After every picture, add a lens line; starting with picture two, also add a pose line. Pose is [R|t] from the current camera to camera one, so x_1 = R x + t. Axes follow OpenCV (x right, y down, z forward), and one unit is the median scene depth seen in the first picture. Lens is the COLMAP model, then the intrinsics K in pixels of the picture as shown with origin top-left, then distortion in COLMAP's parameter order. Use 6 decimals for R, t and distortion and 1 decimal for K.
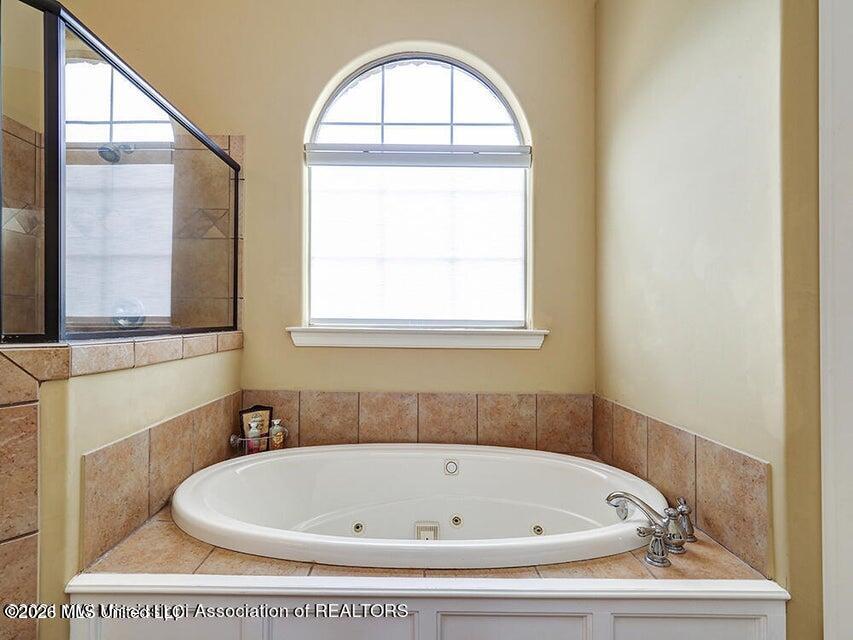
lens RADIAL K [[455.8, 0, 385.3], [0, 455.8, 336.9], [0, 0, 1]] dist [0.002484, 0.001172]
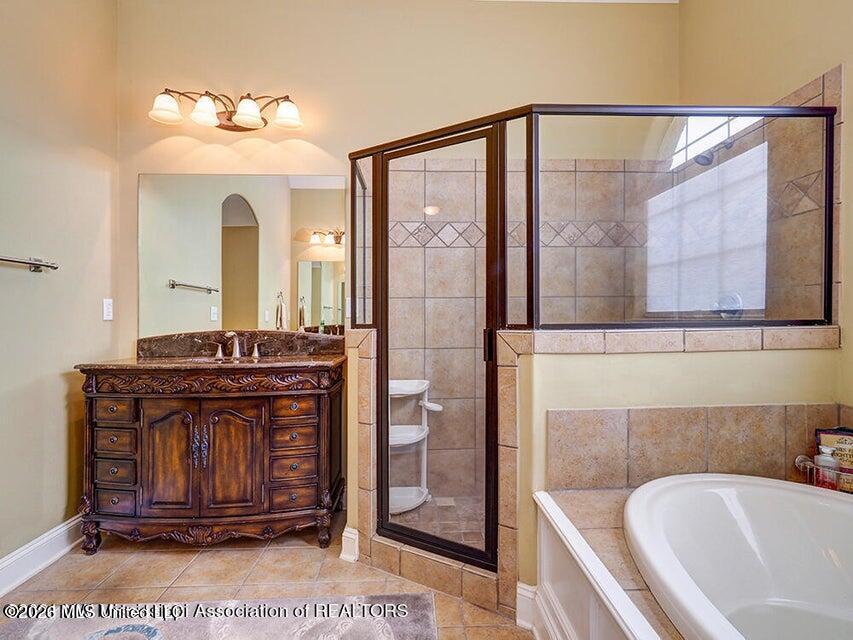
lens RADIAL K [[455.8, 0, 433.3], [0, 455.8, 313.4], [0, 0, 1]] dist [0.002484, 0.001172]
pose [[0.086284, -0.015609, -0.996148, 0.368650], [-0.021478, 0.999616, -0.017523, -0.004963], [0.996039, 0.022907, 0.085916, 0.258077]]
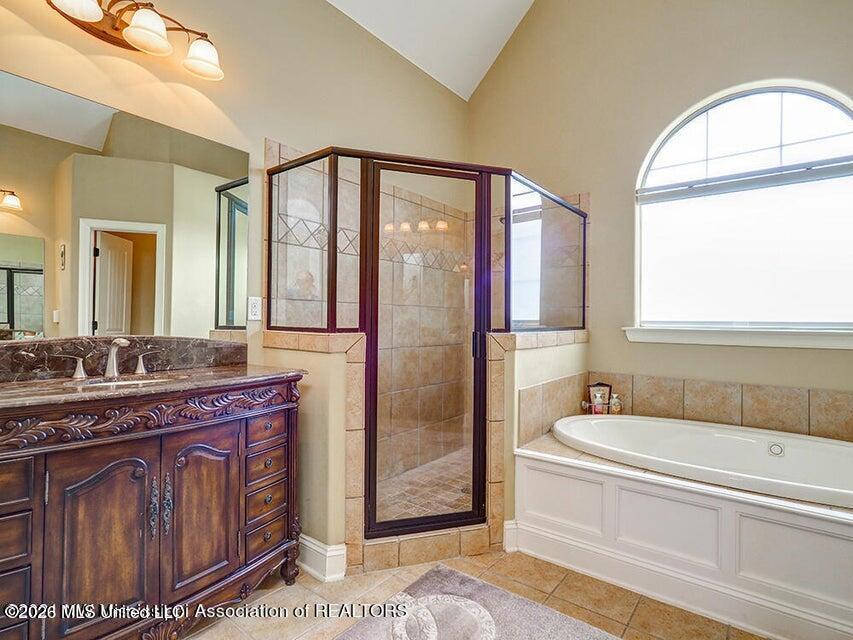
lens RADIAL K [[455.8, 0, 426.2], [0, 455.8, 311.2], [0, 0, 1]] dist [0.002484, 0.001172]
pose [[0.825441, -0.015046, -0.564288, 0.068902], [-0.019290, 0.998309, -0.054836, 0.016997], [0.564159, 0.056149, 0.823755, -0.451533]]
